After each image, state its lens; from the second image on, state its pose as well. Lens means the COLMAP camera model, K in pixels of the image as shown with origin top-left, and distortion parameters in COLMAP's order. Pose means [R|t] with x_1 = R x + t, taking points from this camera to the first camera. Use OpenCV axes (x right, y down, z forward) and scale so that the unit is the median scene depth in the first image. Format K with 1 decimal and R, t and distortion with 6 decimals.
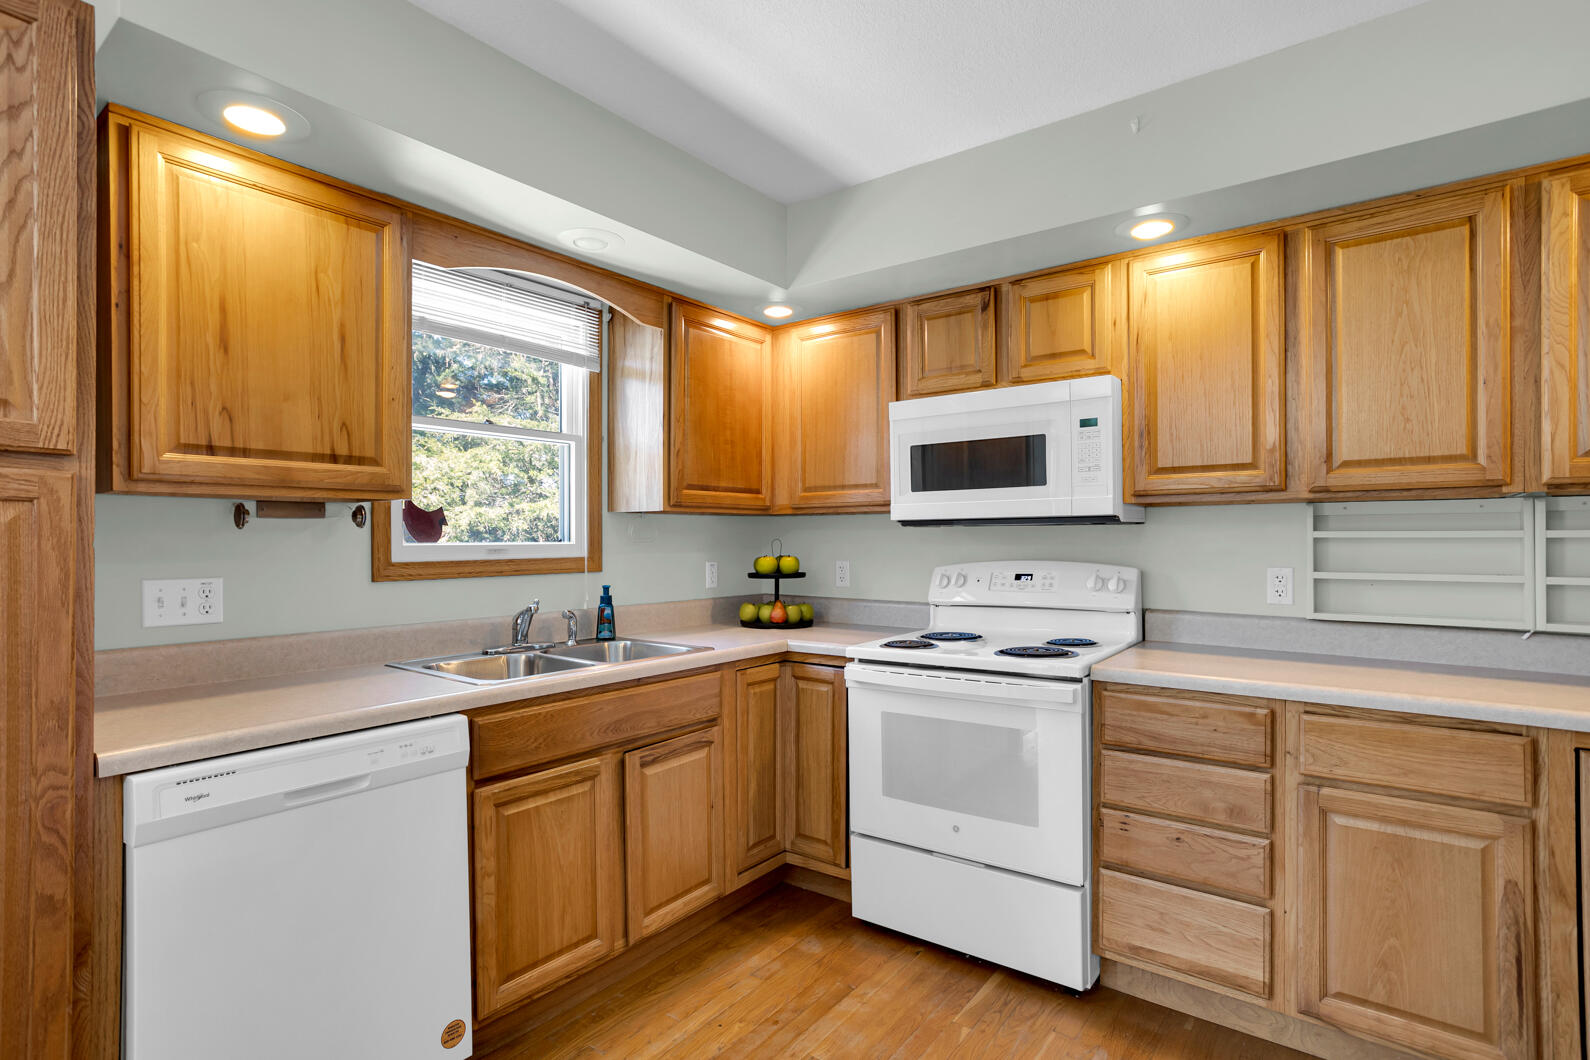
lens RADIAL K [[810.4, 0, 744.1], [0, 810.4, 535.1], [0, 0, 1]] dist [-0.003549, 0.000819]
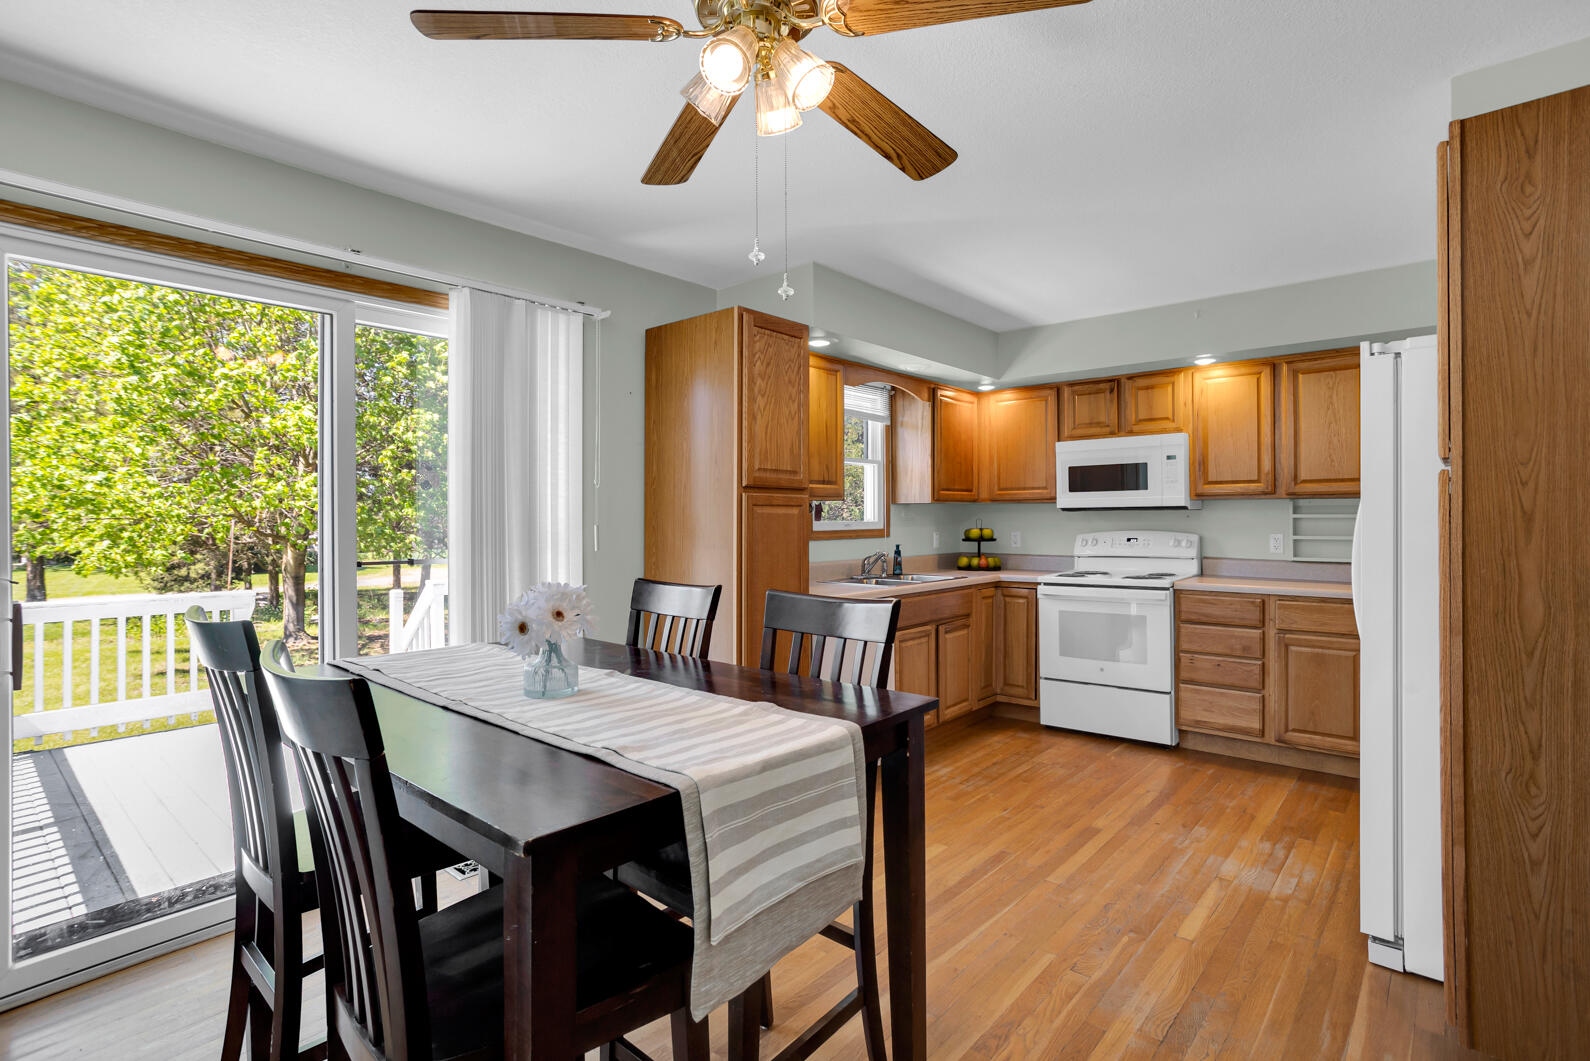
lens RADIAL K [[759.2, 0, 795.9], [0, 759.2, 511.9], [0, 0, 1]] dist [0.001593, 0.000048]
pose [[0.999379, -0.001834, -0.035180, -0.368972], [0.001777, 0.999997, -0.001644, -0.008594], [0.035183, 0.001580, 0.999380, -0.762597]]
